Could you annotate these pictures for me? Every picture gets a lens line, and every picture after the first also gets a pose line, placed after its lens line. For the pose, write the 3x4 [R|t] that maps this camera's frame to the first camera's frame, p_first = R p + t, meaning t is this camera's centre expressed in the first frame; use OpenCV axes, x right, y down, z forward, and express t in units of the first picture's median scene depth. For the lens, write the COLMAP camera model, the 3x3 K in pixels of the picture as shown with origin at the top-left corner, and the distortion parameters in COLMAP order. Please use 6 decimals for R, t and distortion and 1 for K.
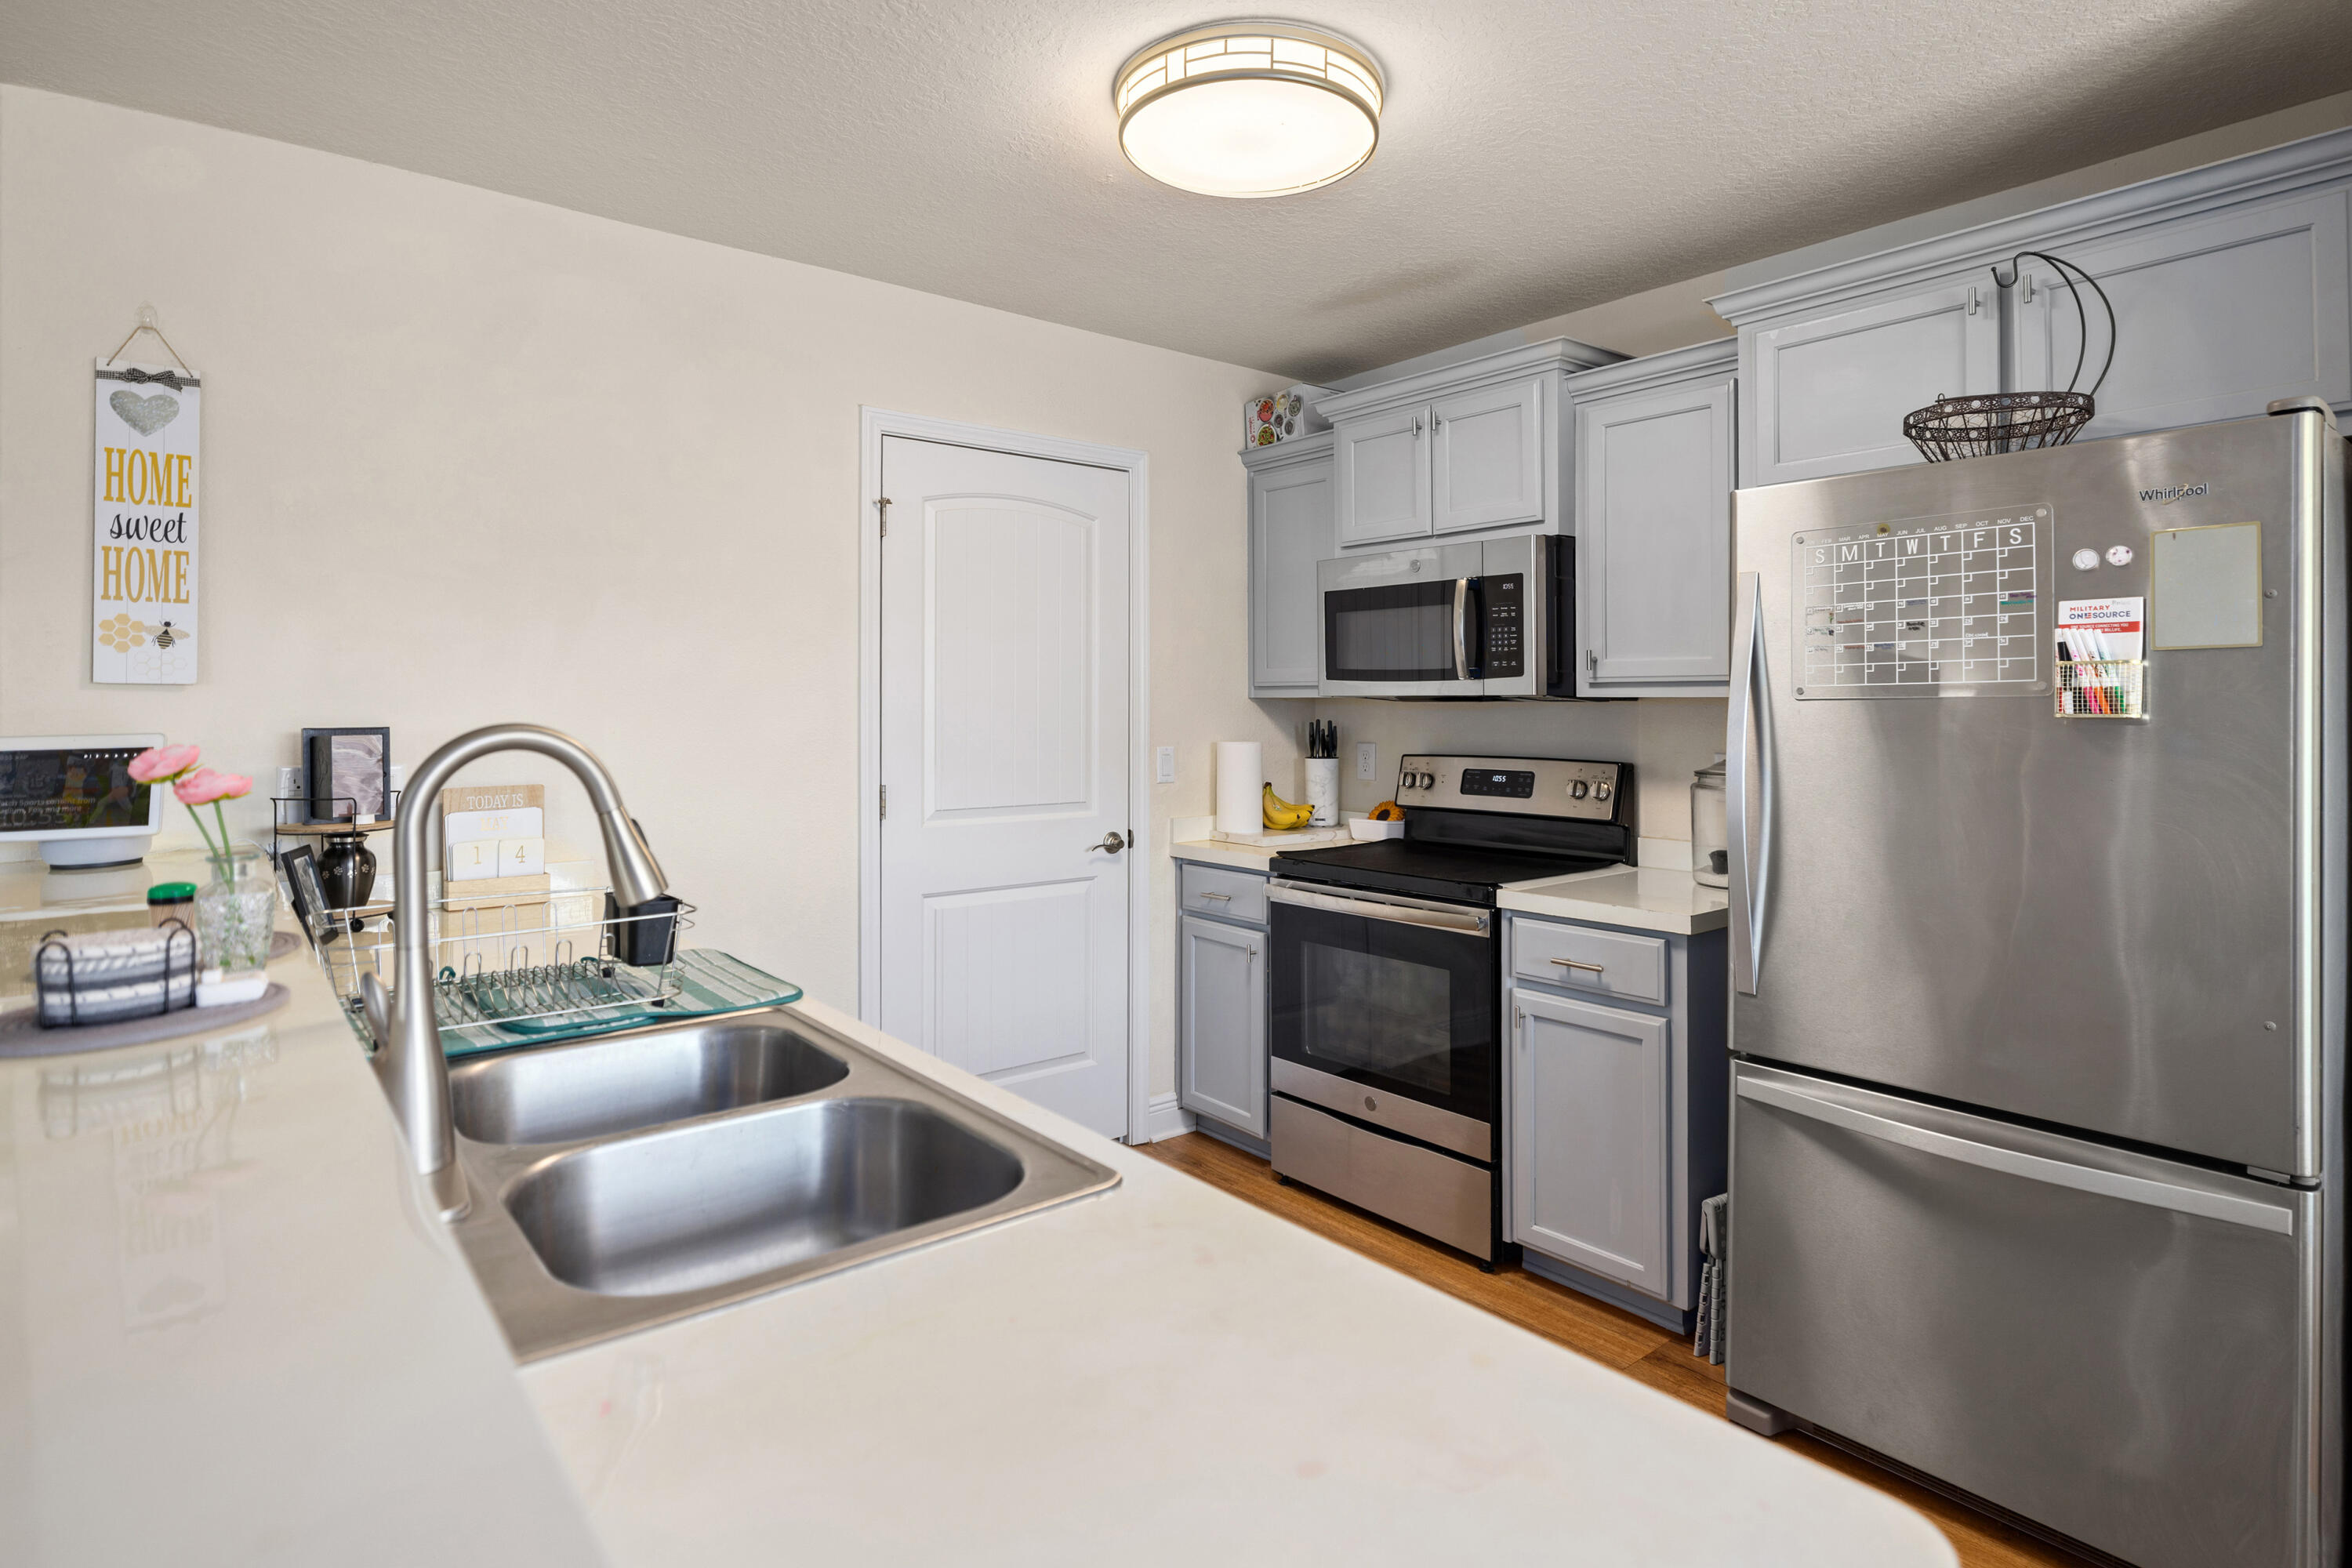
lens RADIAL K [[1229.4, 0, 1186.8], [0, 1229.4, 709.9], [0, 0, 1]] dist [-0.003365, -0.000235]
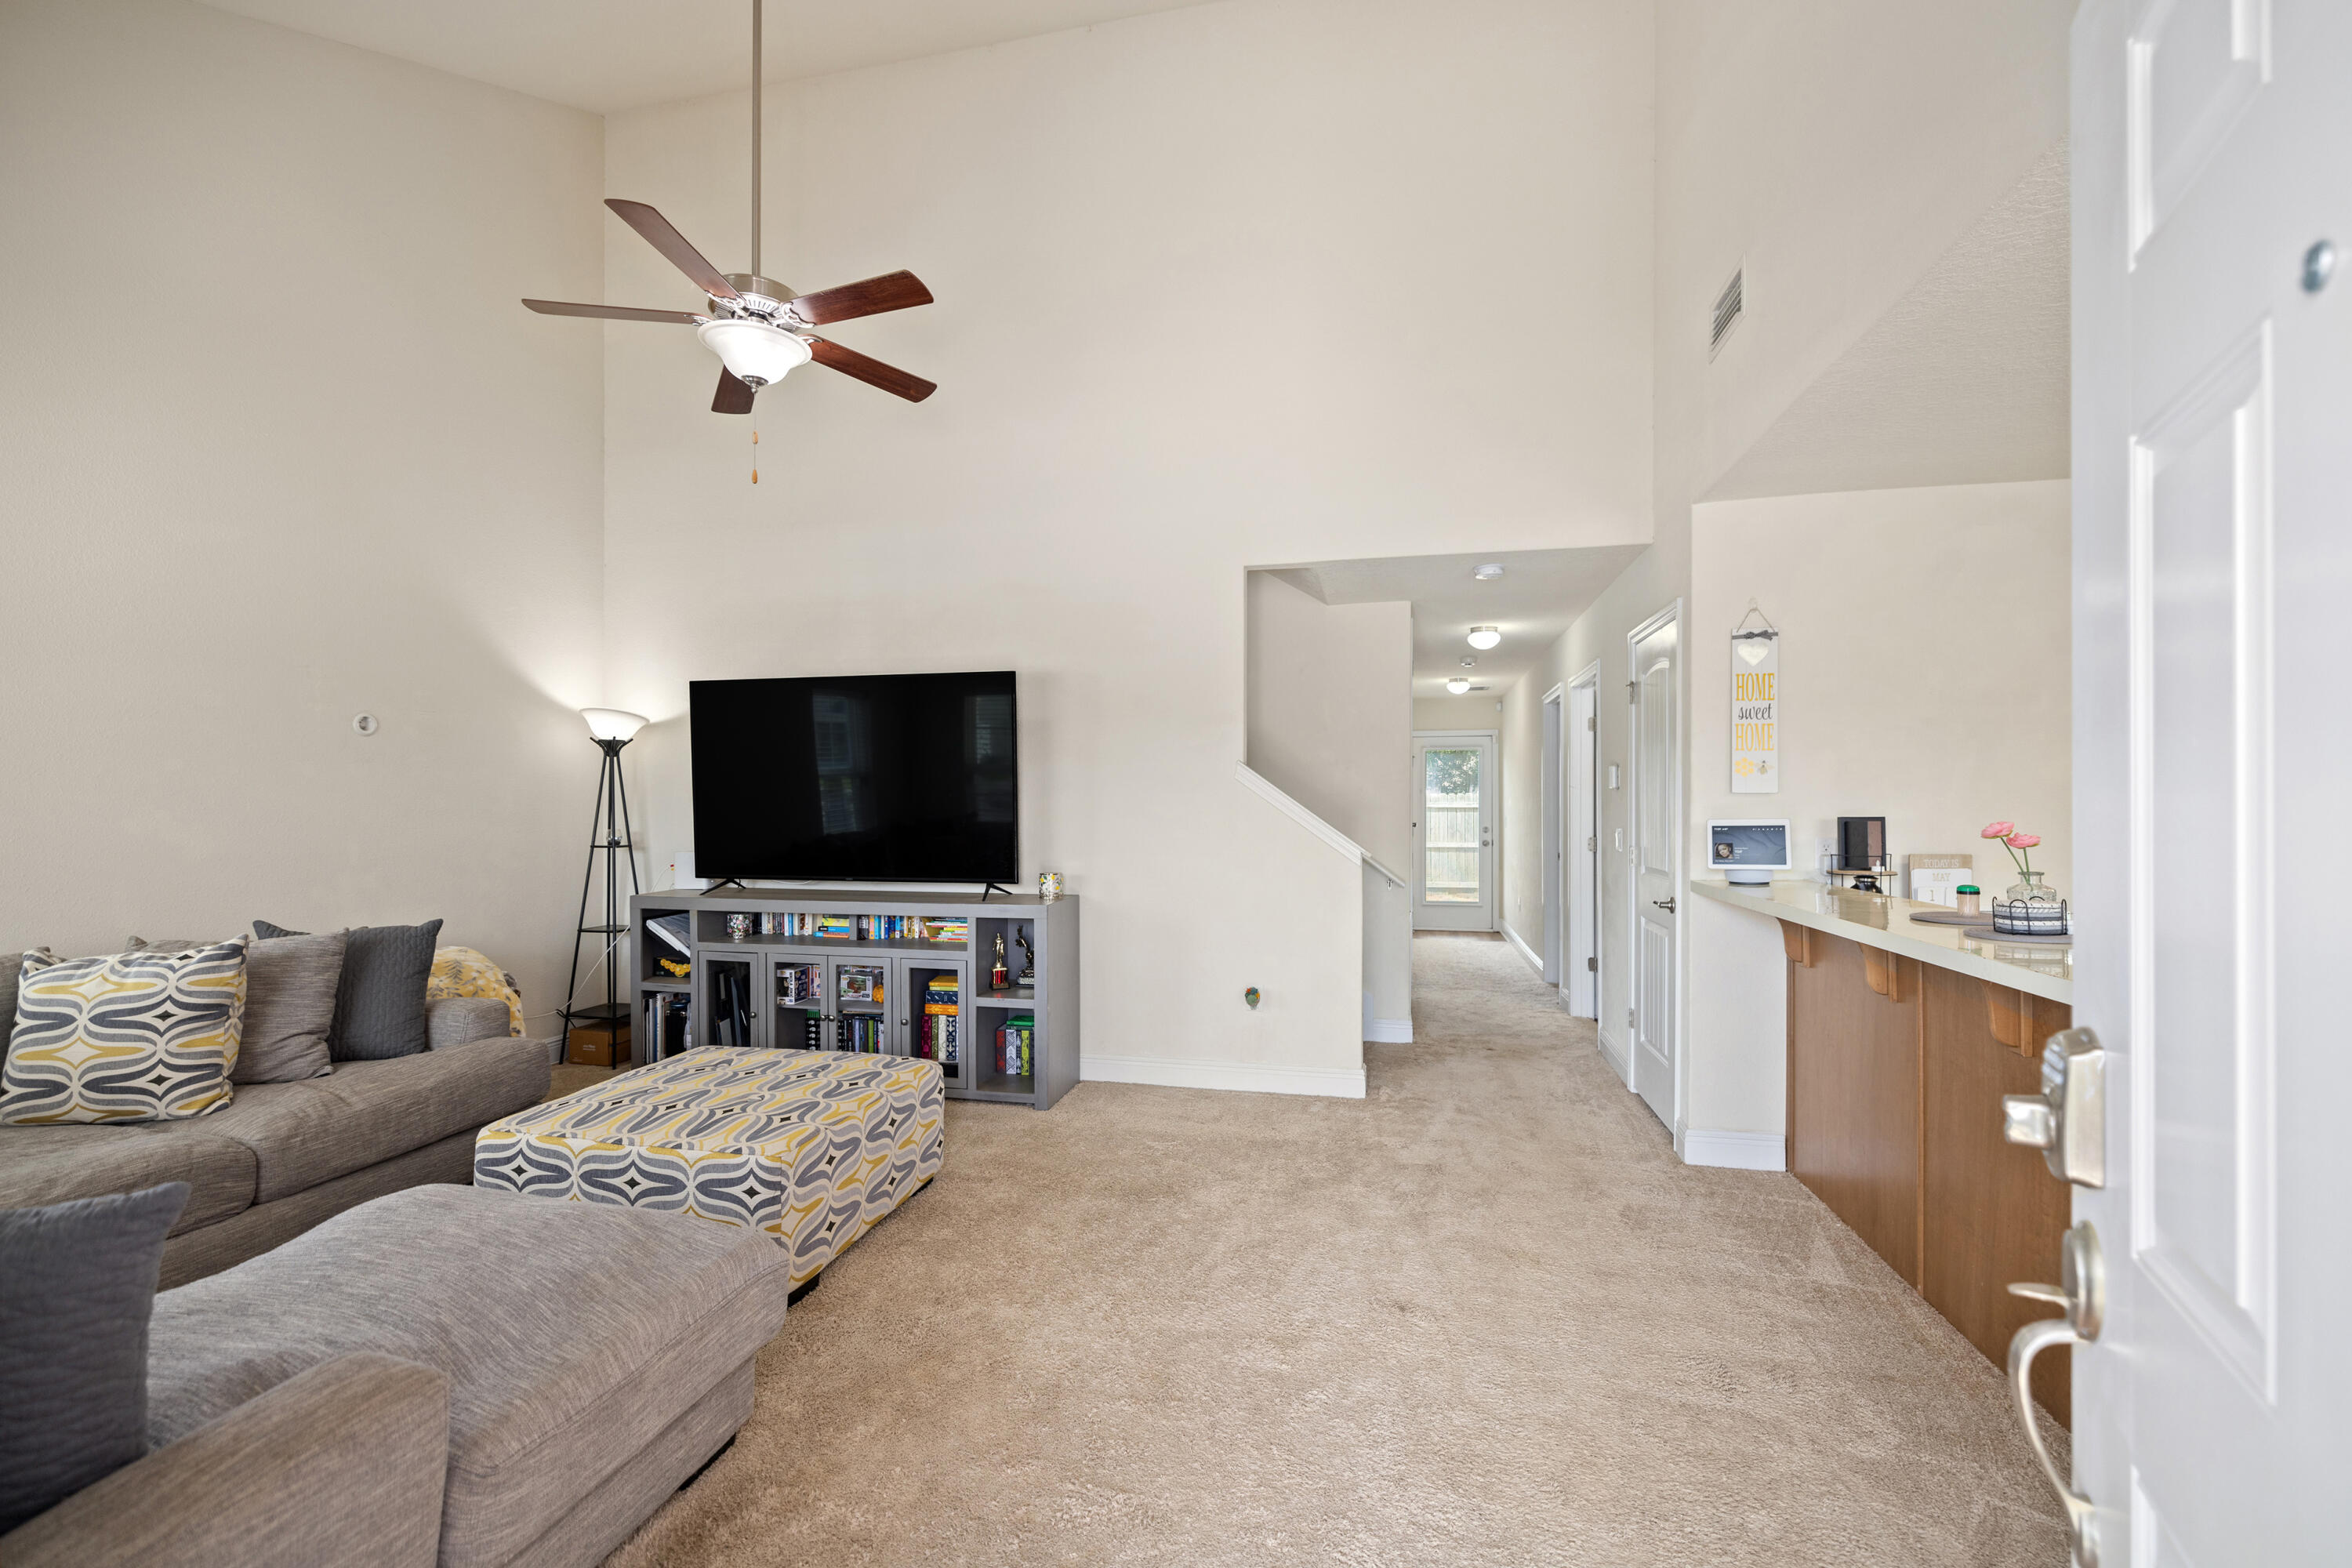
lens RADIAL K [[1007.8, 0, 1161.5], [0, 1007.8, 800.4], [0, 0, 1]] dist [-0.002900, -0.000295]
pose [[0.611834, -0.001959, -0.790983, -0.122630], [-0.003594, 0.999980, -0.005256, 0.001292], [0.790978, 0.006058, 0.611815, -0.536200]]
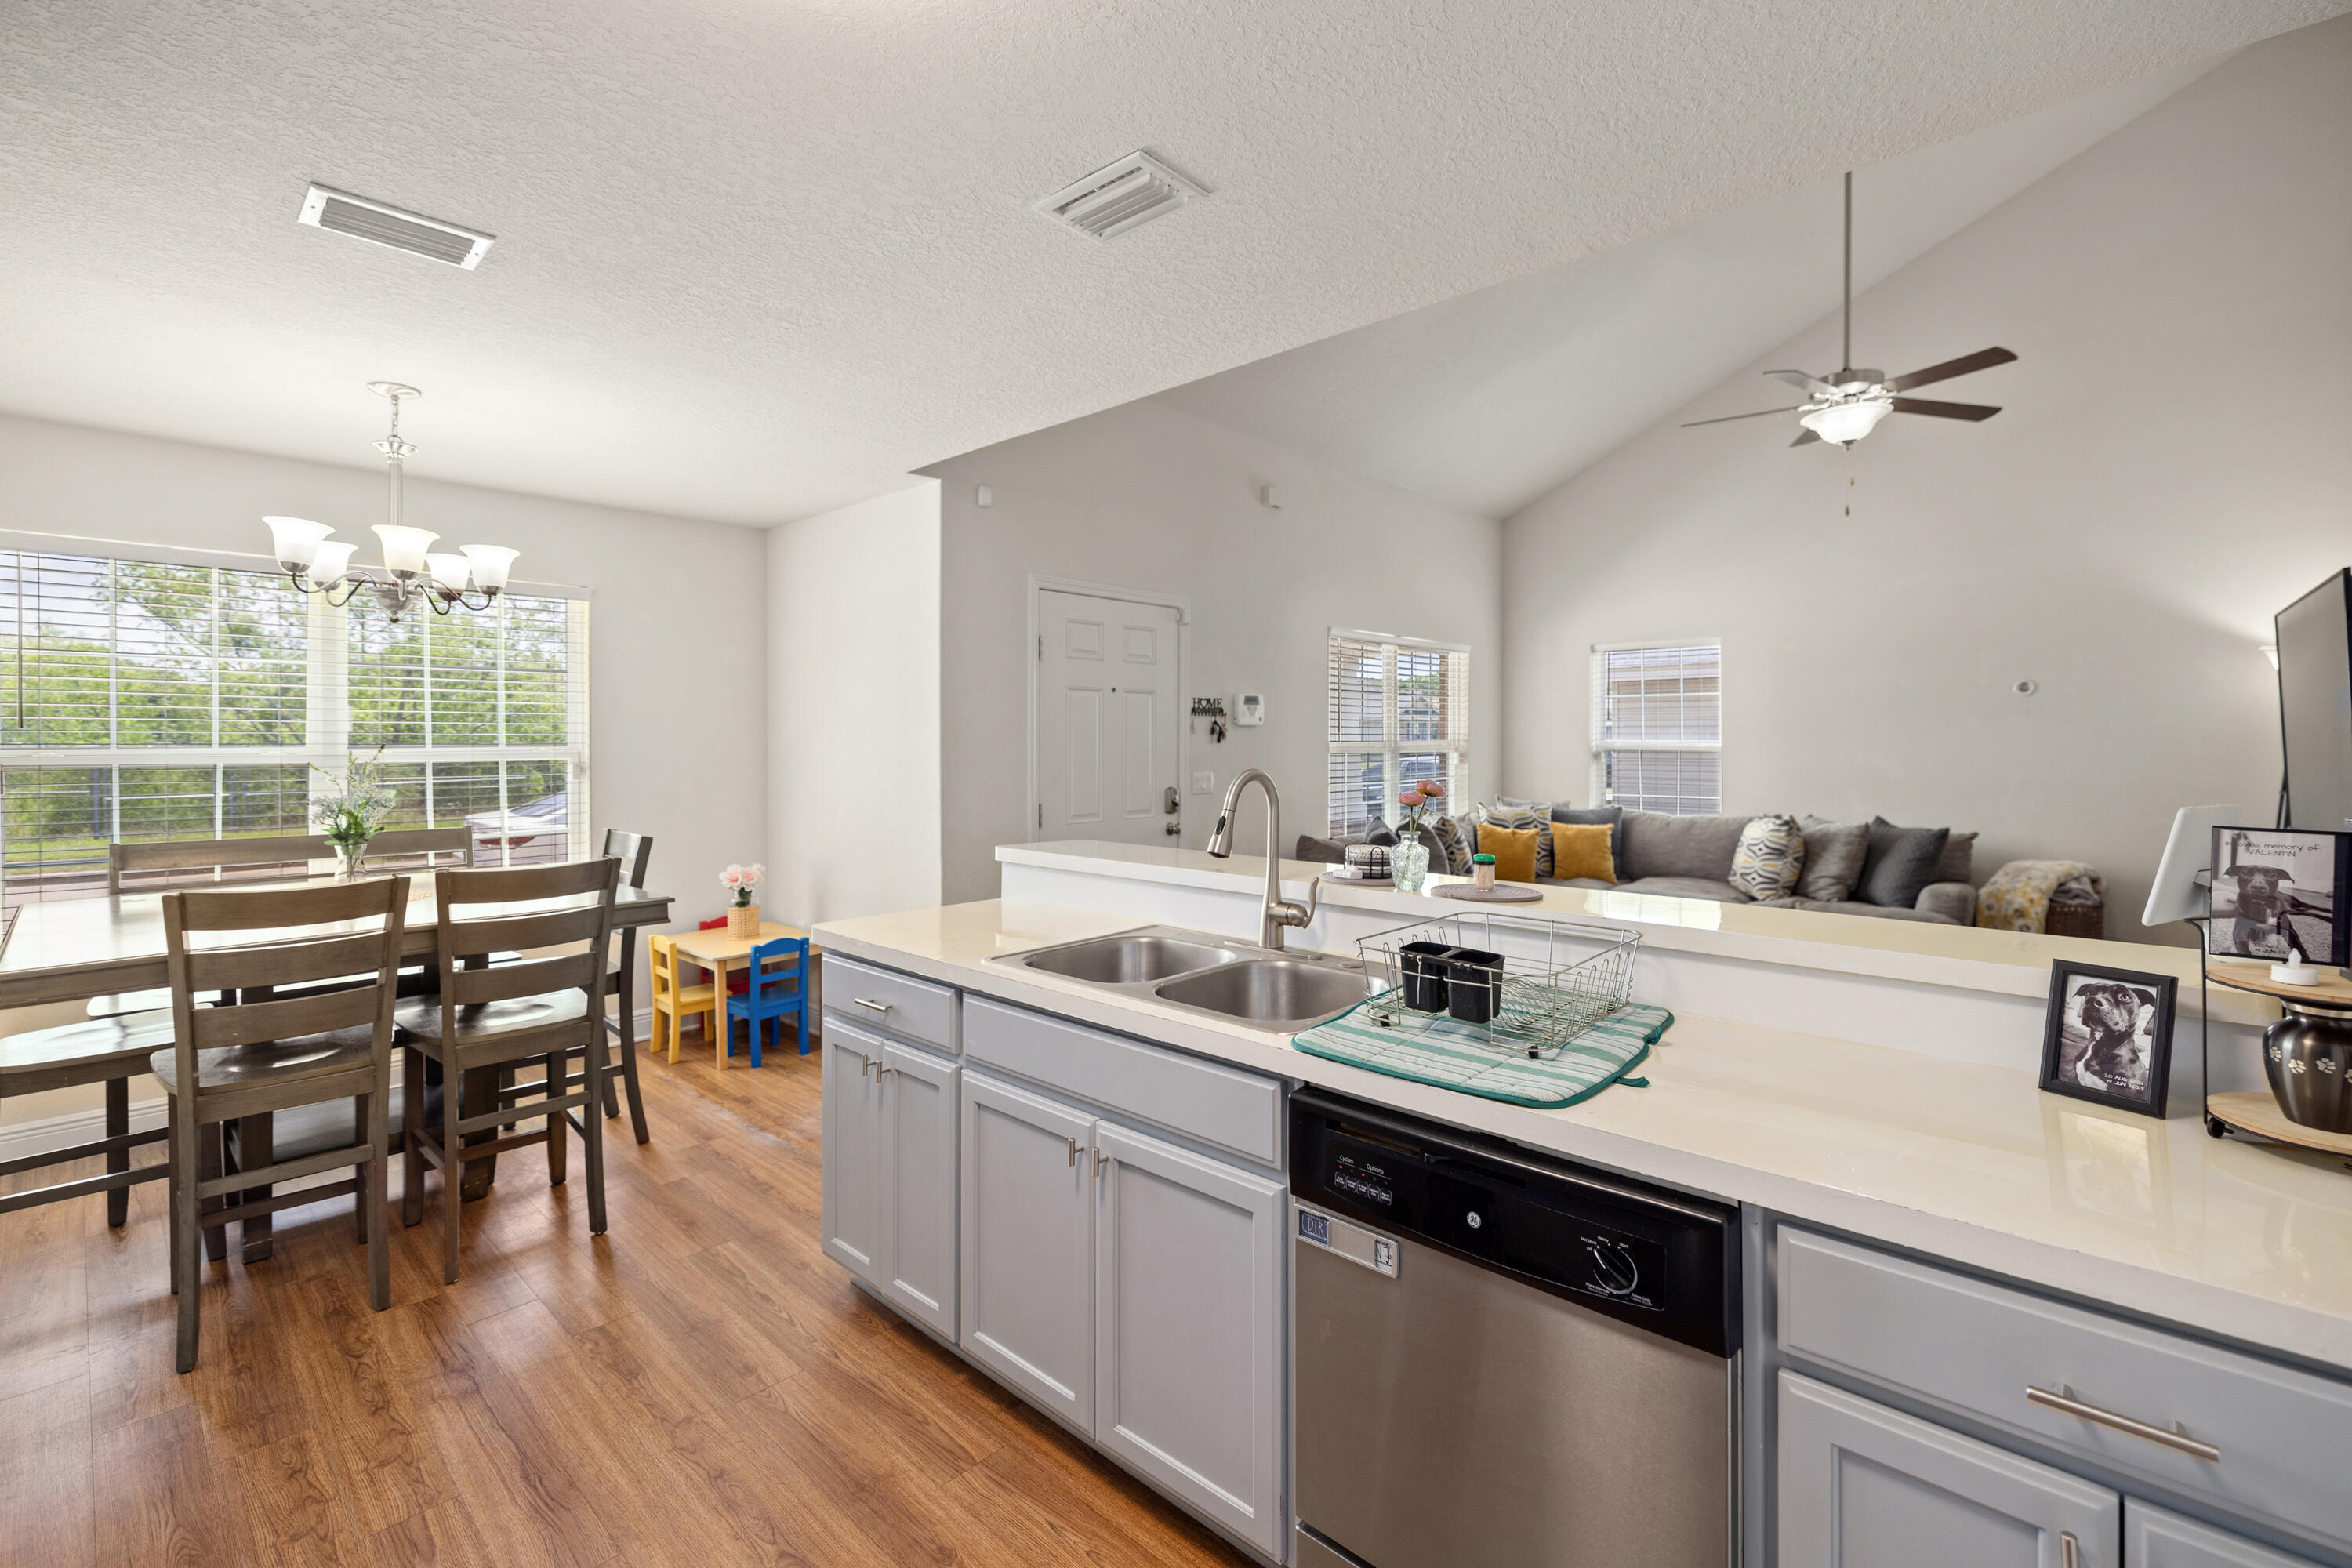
lens RADIAL K [[1020.7, 0, 1181.2], [0, 1020.7, 742.3], [0, 0, 1]] dist [-0.000058, -0.000026]
pose [[-0.989793, 0.001124, -0.142505, -0.053197], [-0.000057, 0.999966, 0.008282, -0.020876], [0.142510, 0.008206, -0.989759, 1.095580]]
